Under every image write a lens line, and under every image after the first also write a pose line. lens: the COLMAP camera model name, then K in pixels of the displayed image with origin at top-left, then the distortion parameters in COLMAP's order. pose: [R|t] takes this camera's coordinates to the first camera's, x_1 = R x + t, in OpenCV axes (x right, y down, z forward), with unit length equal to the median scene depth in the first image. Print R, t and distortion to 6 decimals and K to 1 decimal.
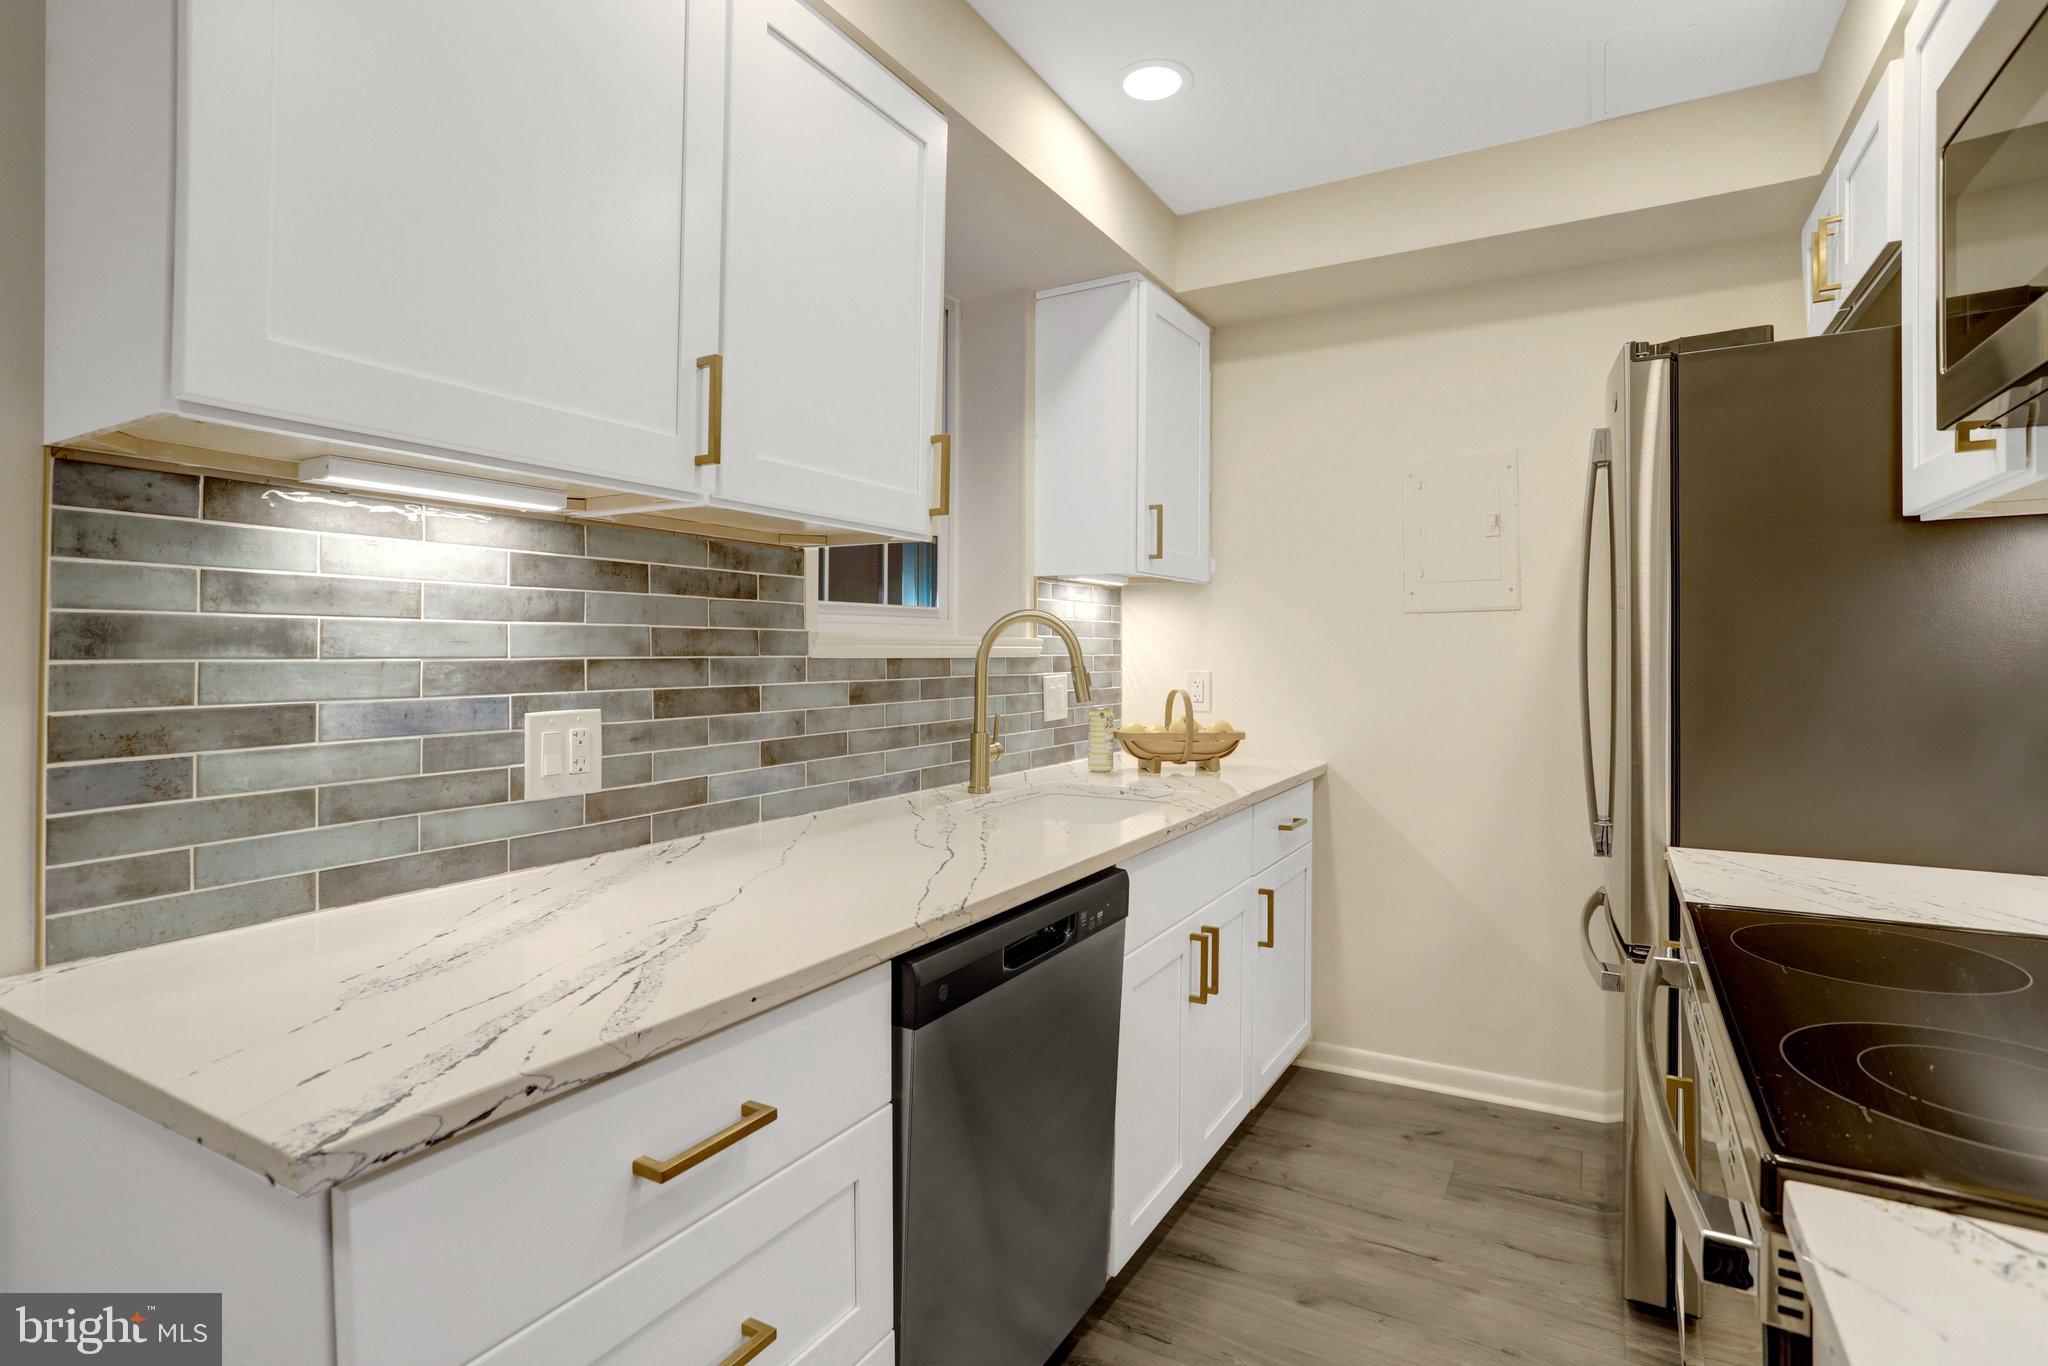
lens RADIAL K [[1014.1, 0, 1056.6], [0, 1014.1, 638.5], [0, 0, 1]] dist [-0.054463, 0.018400]
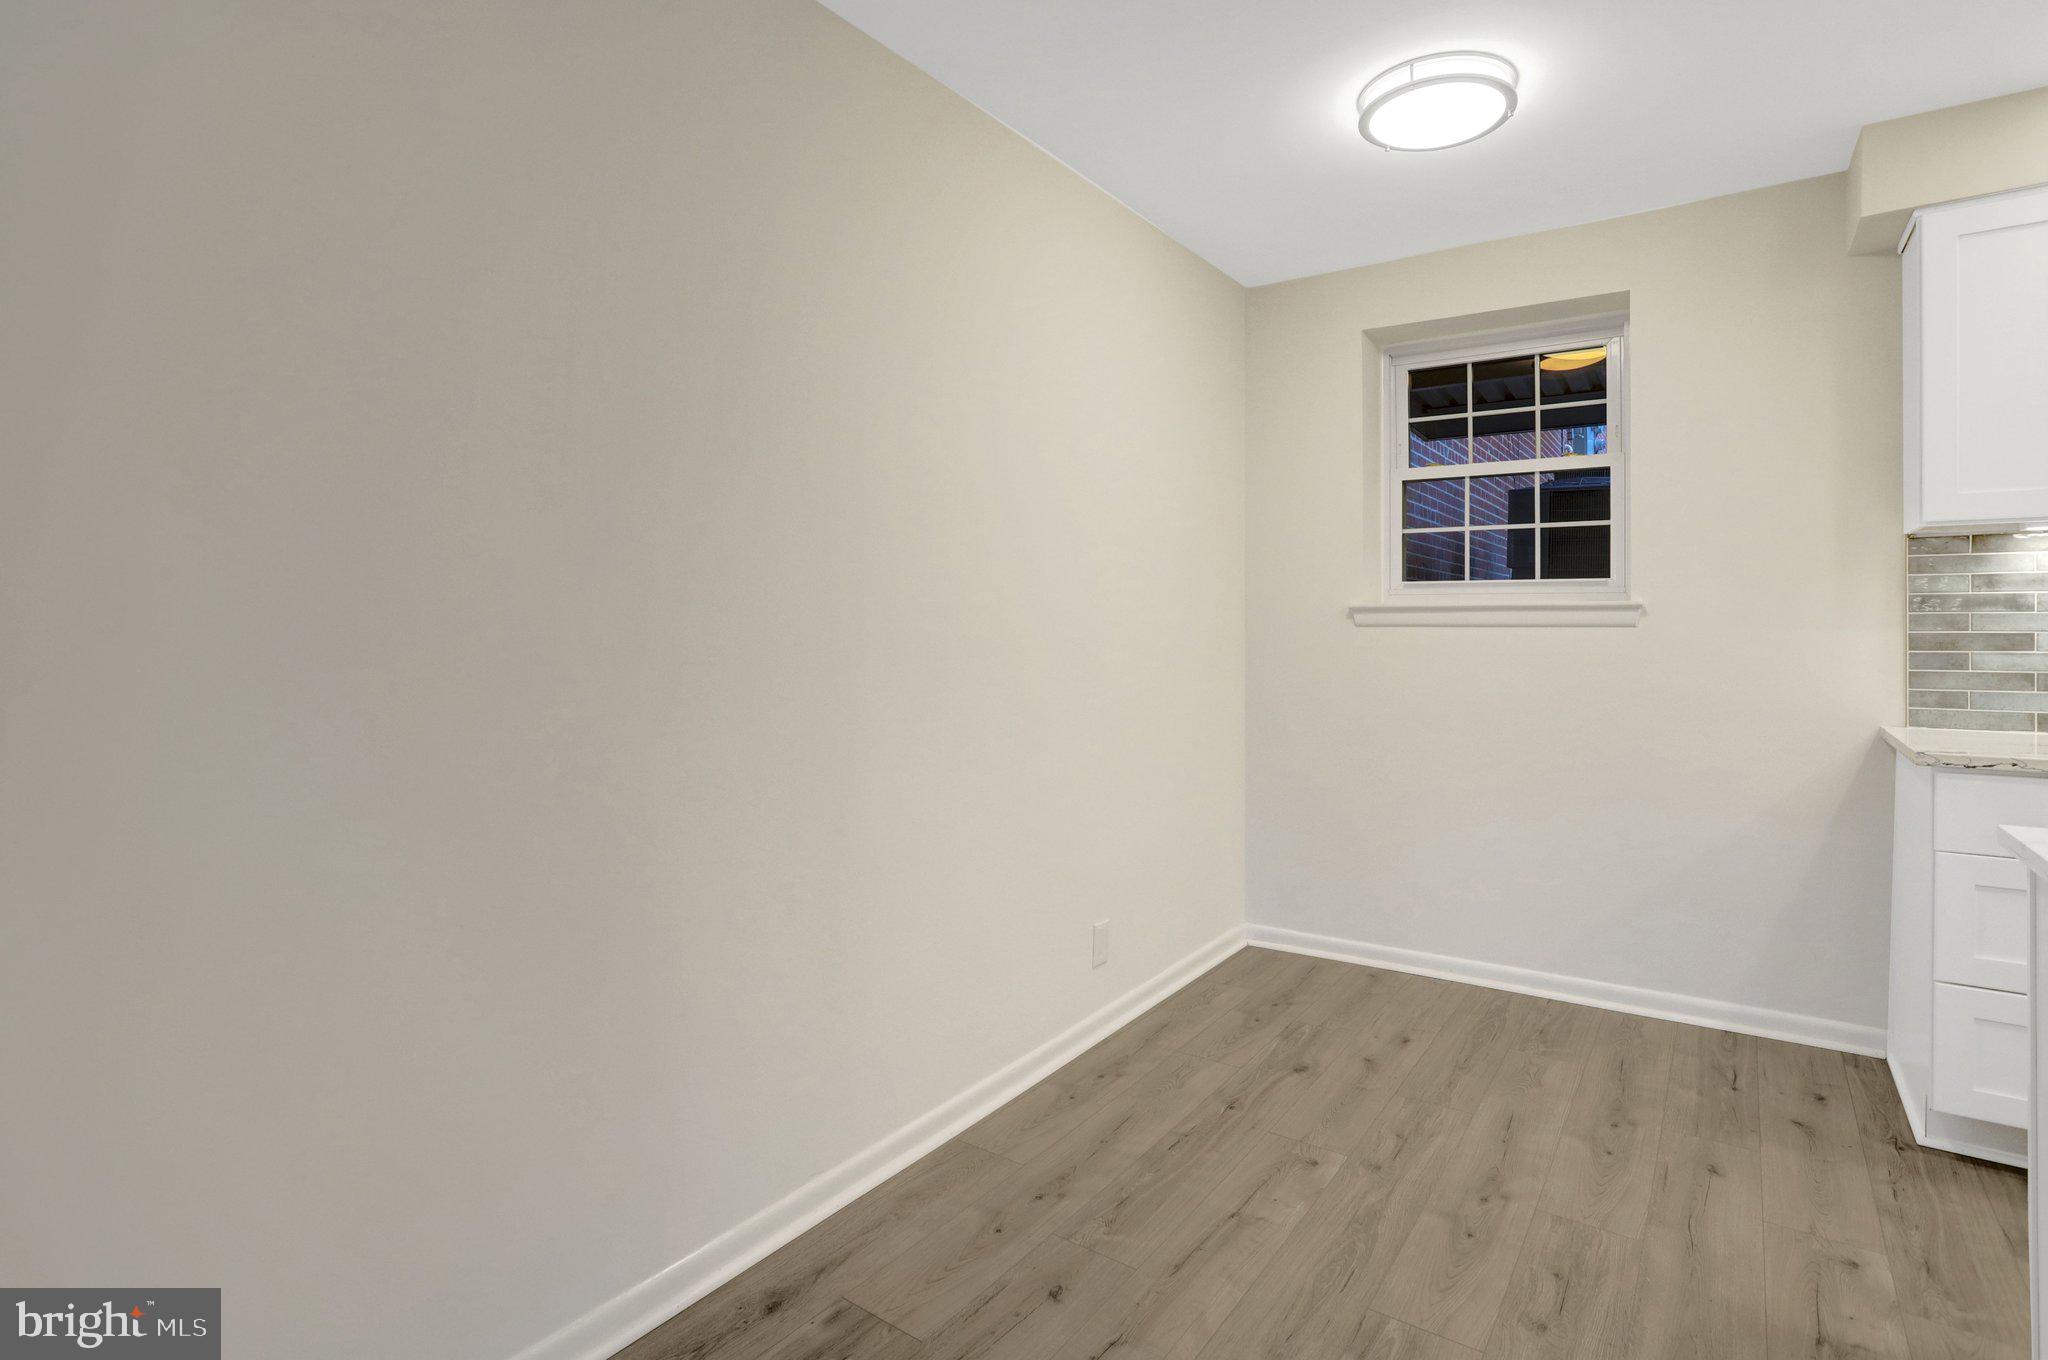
lens RADIAL K [[1050.2, 0, 996.9], [0, 1050.2, 625.3], [0, 0, 1]] dist [-0.057666, 0.017007]
pose [[-0.134802, -0.002313, -0.990870, 1.390404], [0.013600, 0.999899, -0.004184, 0.023482], [0.990779, -0.014040, -0.134757, -0.748511]]
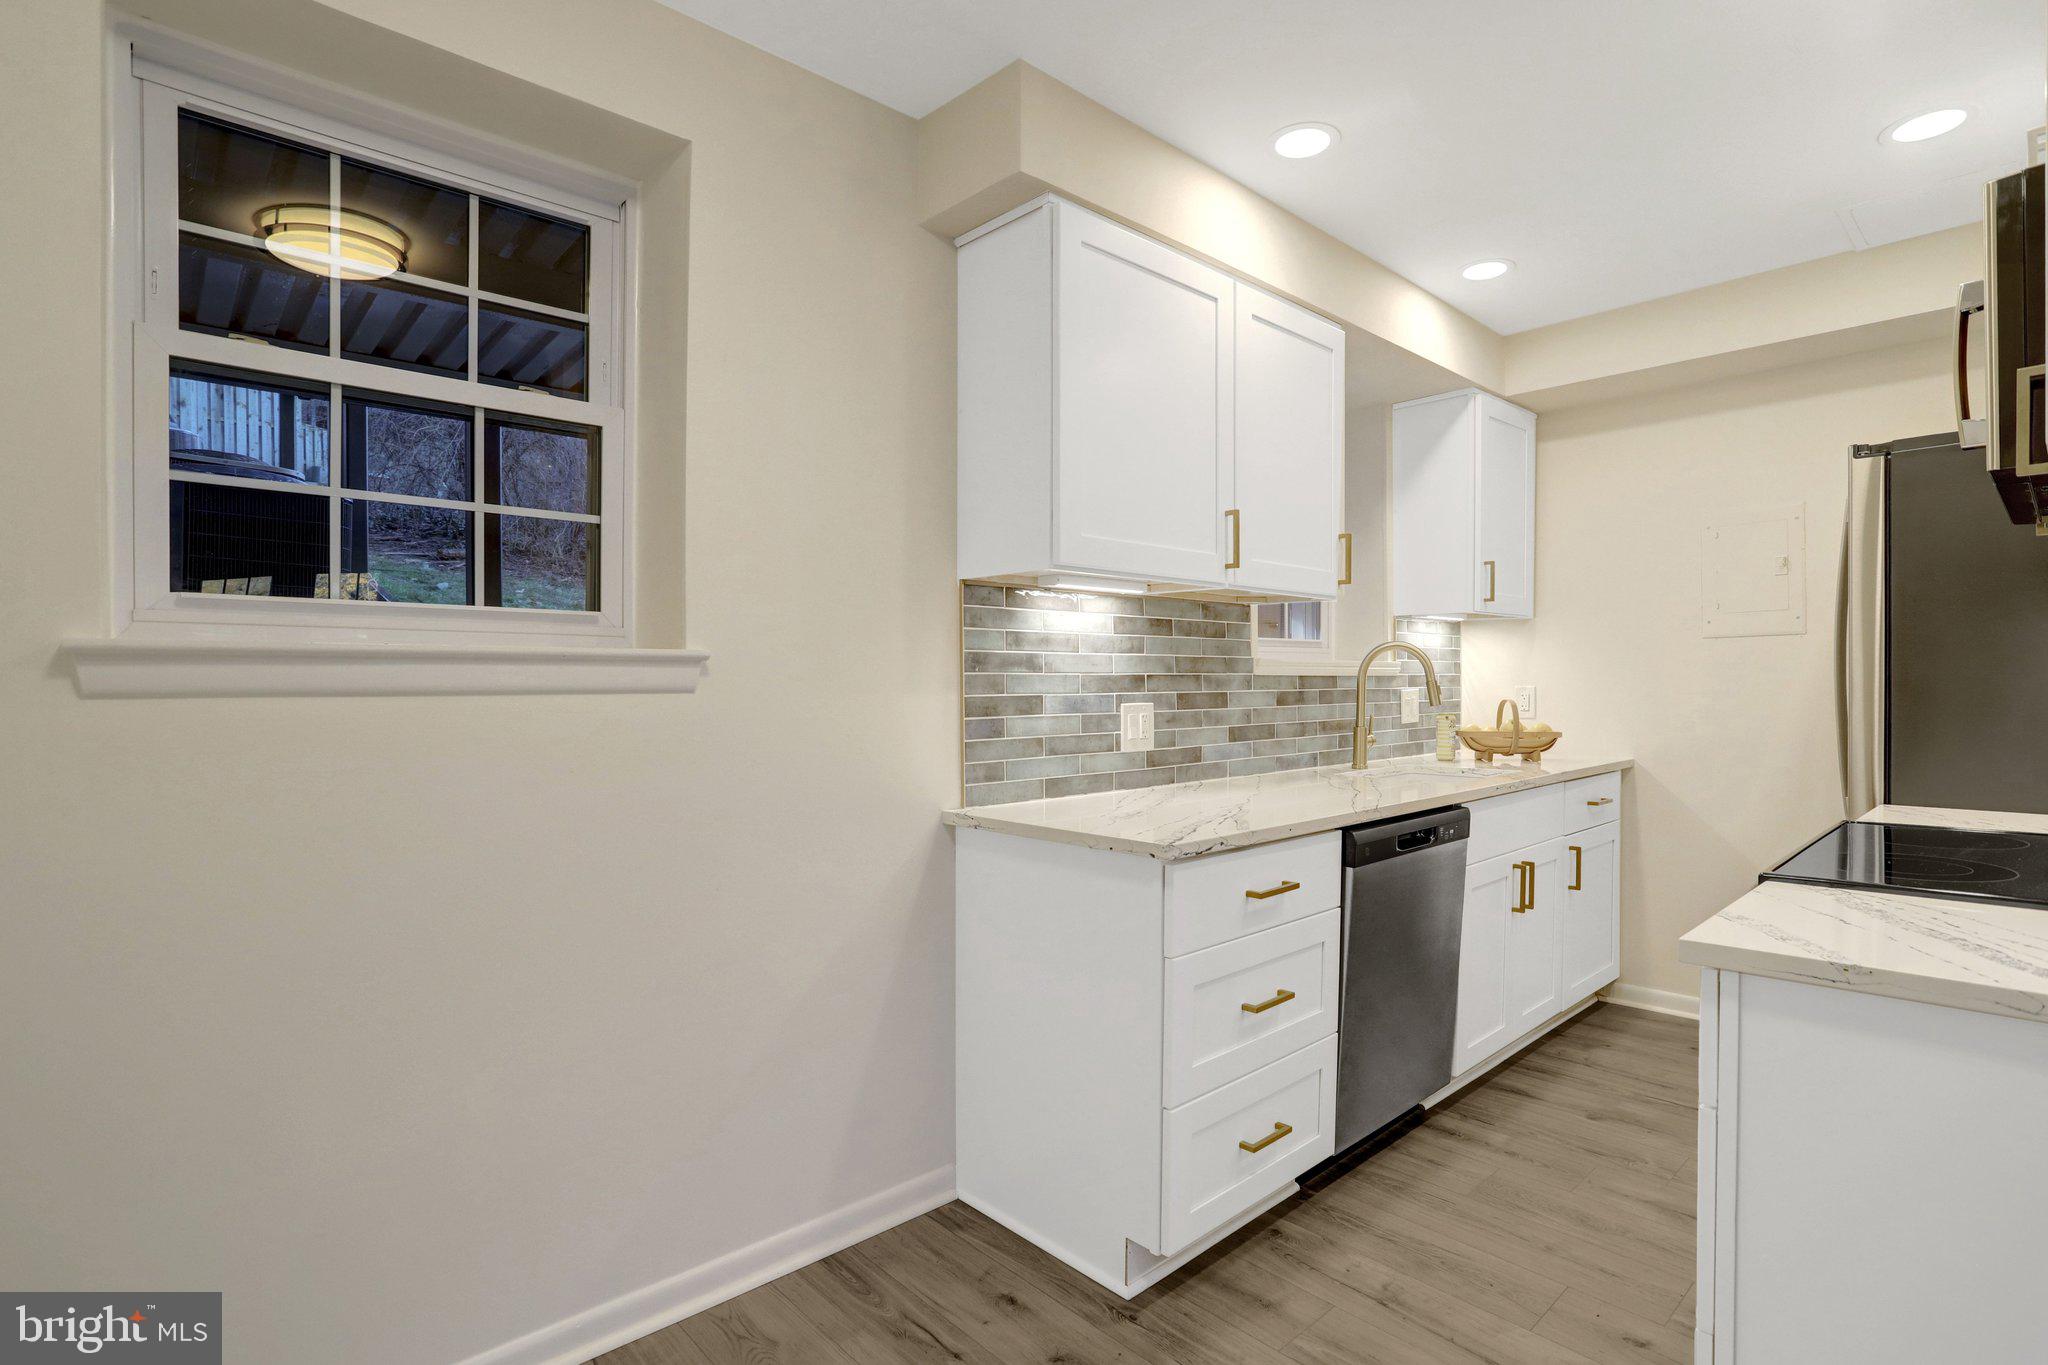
lens RADIAL K [[1050.2, 0, 1037.7], [0, 1050.2, 697.8], [0, 0, 1]] dist [-0.057666, 0.017007]
pose [[0.951895, 0.003431, -0.306404, -0.086642], [0.006147, 0.999522, 0.030287, 0.004344], [0.306361, -0.030713, 0.951420, -0.863622]]
